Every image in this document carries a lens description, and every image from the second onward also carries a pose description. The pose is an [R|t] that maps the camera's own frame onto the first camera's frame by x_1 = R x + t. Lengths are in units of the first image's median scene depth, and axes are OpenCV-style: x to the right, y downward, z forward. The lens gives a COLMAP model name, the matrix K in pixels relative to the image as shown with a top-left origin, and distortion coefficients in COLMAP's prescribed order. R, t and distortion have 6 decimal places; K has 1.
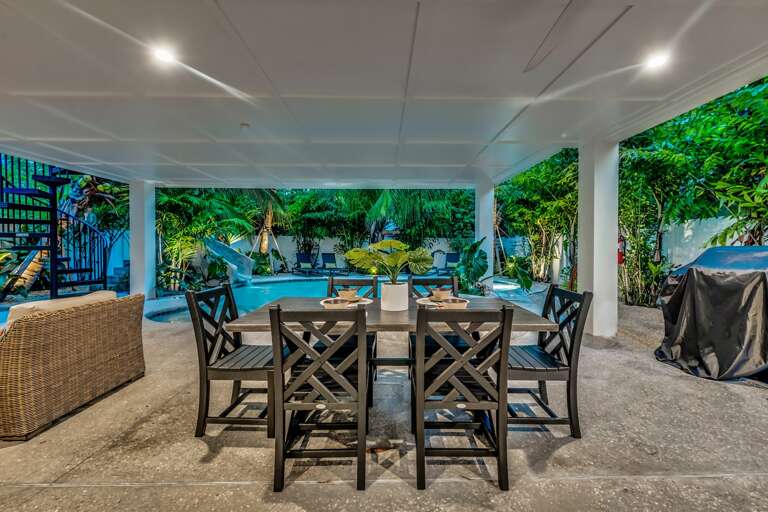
lens RADIAL K [[319.0, 0, 384.0], [0, 319.0, 256.0], [0, 0, 1]] dist [0.000100, 0.000021]
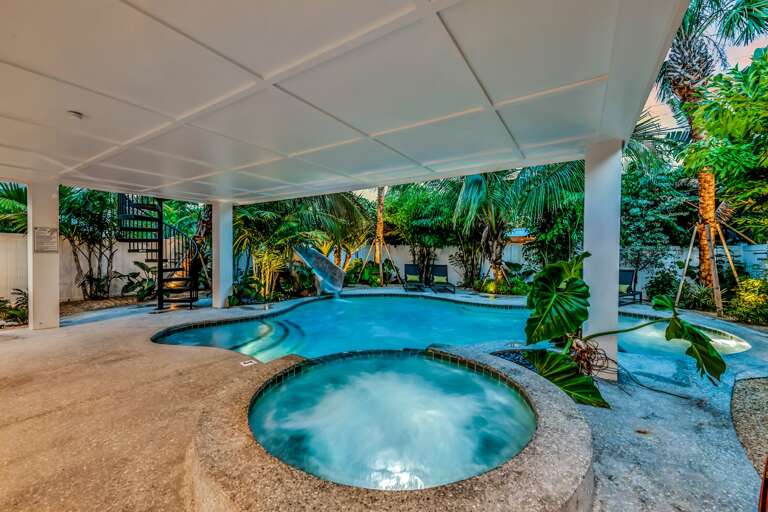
lens RADIAL K [[301.5, 0, 384.0], [0, 301.5, 256.0], [0, 0, 1]] dist [-0.000643, -0.000094]
pose [[0.831134, 0.009972, -0.555983, 0.168821], [-0.018514, 0.999781, -0.009744, -0.023426], [0.555764, 0.018393, 0.831137, 0.241034]]
